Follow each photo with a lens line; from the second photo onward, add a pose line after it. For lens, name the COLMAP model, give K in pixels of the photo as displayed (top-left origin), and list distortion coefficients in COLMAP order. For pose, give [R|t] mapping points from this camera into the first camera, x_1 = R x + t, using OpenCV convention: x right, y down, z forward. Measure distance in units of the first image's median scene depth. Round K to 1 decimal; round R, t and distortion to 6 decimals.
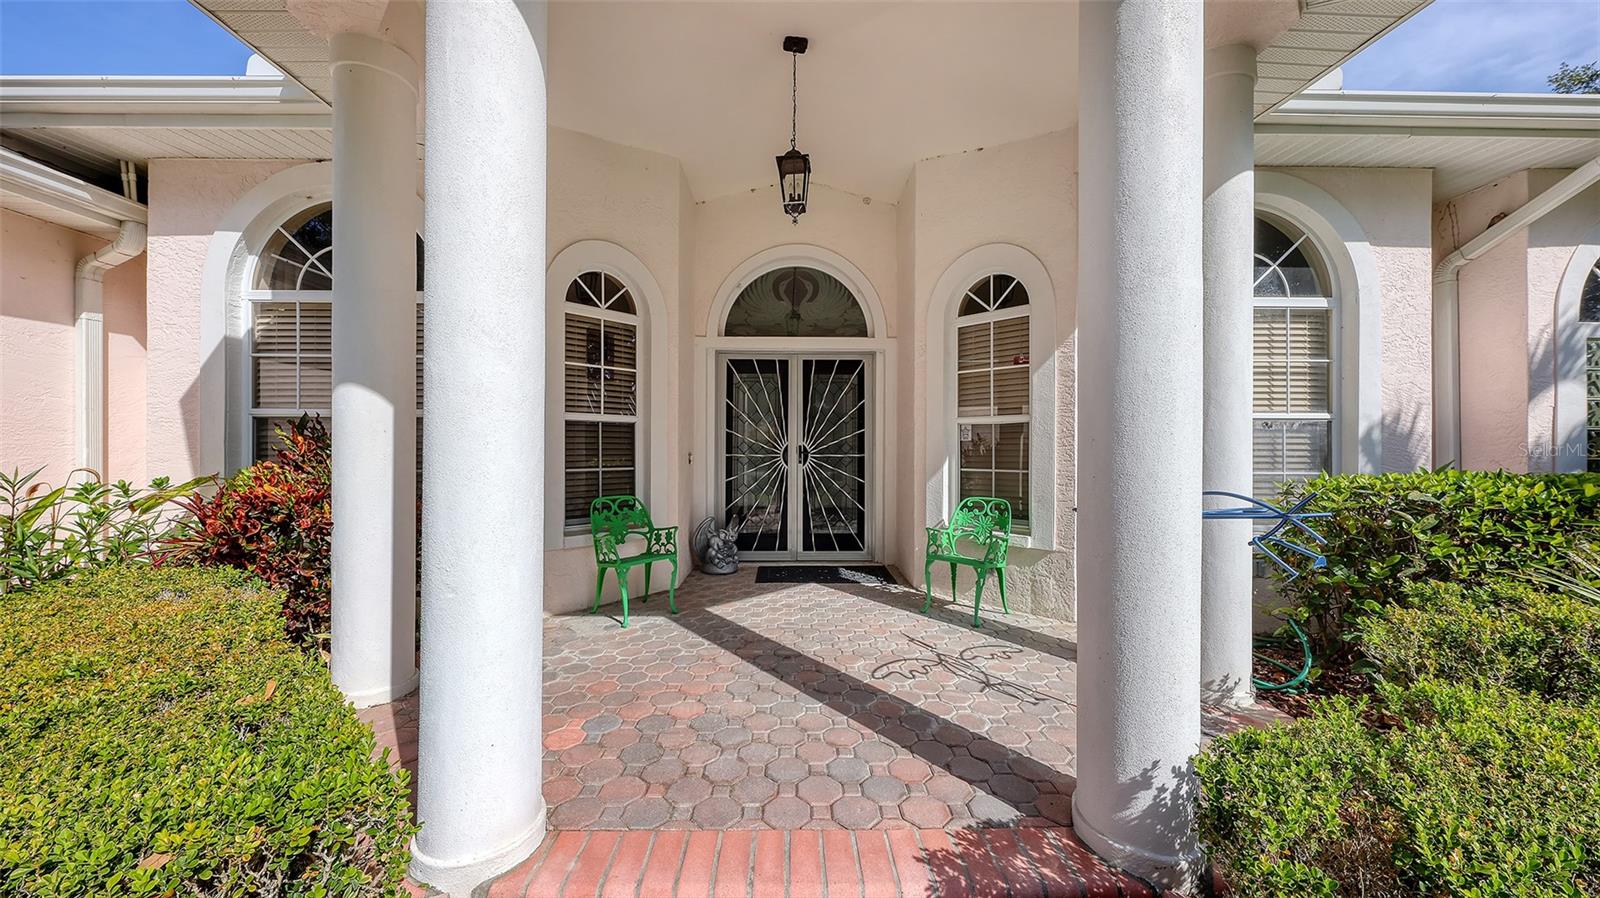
lens RADIAL K [[548.0, 0, 800.0], [0, 548.0, 449.0], [0, 0, 1]] dist [0.000031, -0.000033]
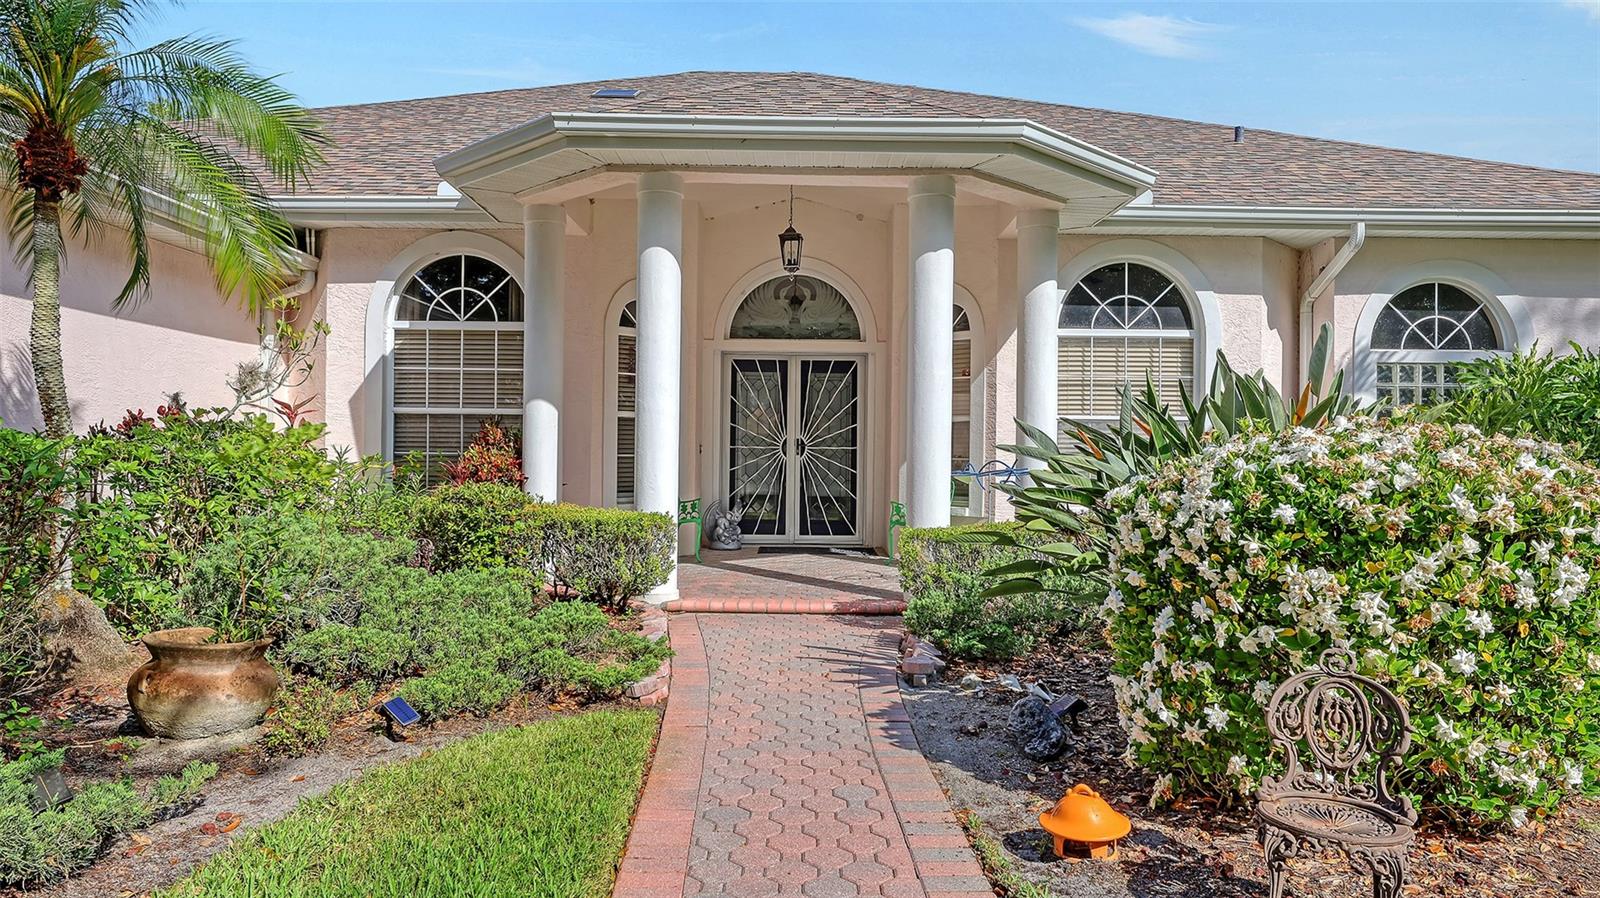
lens RADIAL K [[1049.4, 0, 814.0], [0, 1049.4, 449.4], [0, 0, 1]] dist [0.000814, 0.000747]
pose [[0.999971, 0.007420, -0.001805, 0.036897], [-0.007425, 0.999968, -0.003013, 0.021265], [0.001782, 0.003026, 0.999994, -1.103415]]
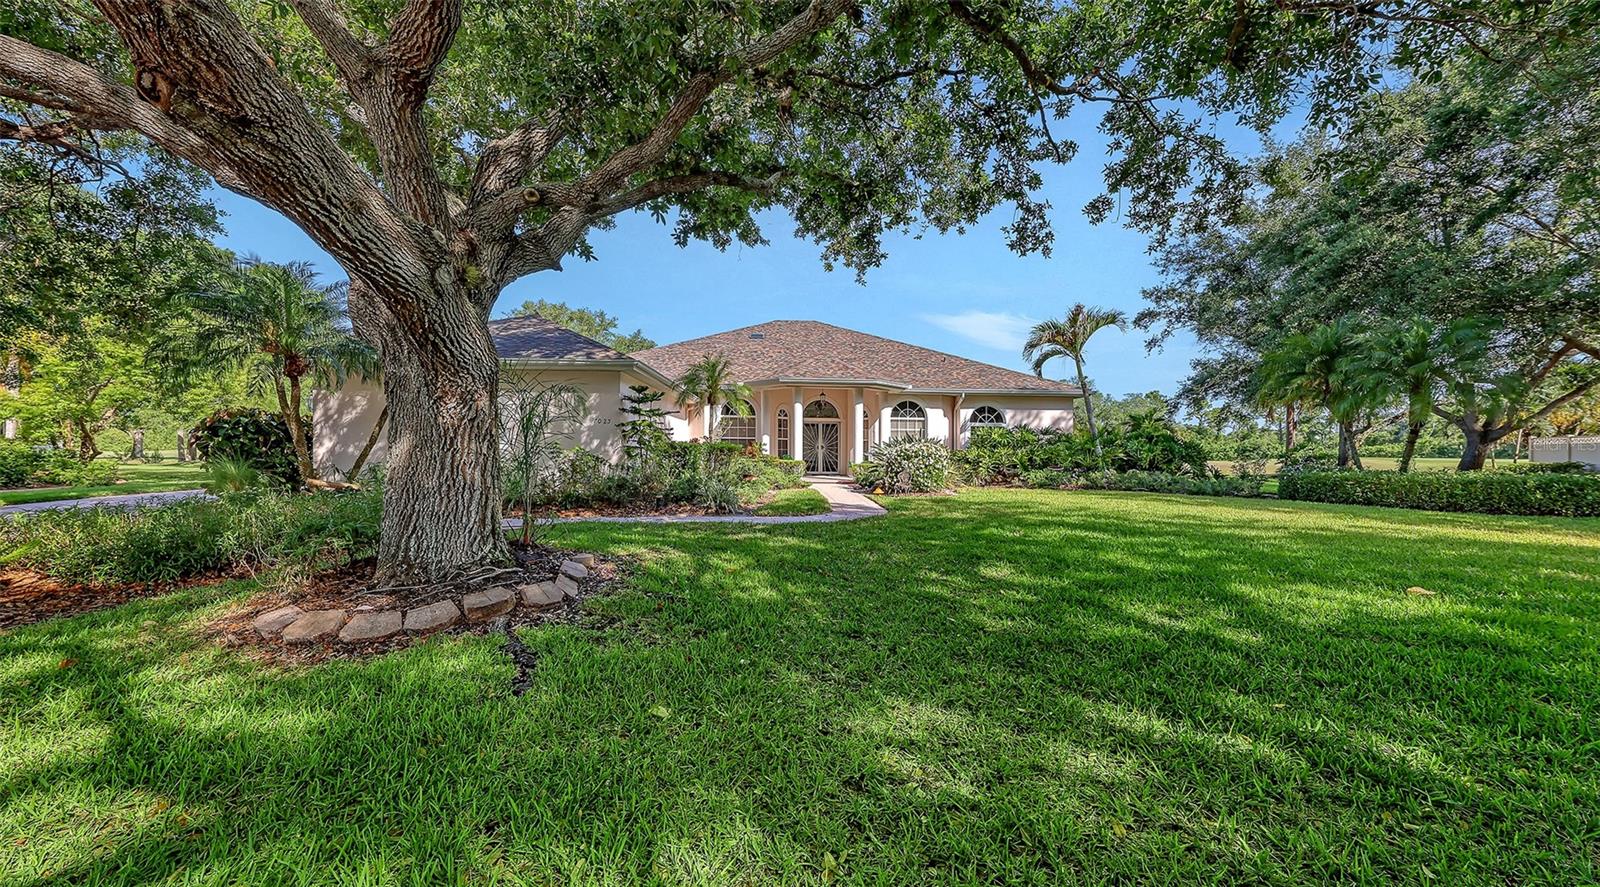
lens RADIAL K [[548.8, 0, 792.7], [0, 548.8, 439.8], [0, 0, 1]] dist [0.000339, -0.000015]
pose [[0.999860, 0.009212, -0.013954, -0.161186], [-0.009523, 0.999704, -0.022366, 0.047710], [0.013744, 0.022496, 0.999652, -3.045299]]
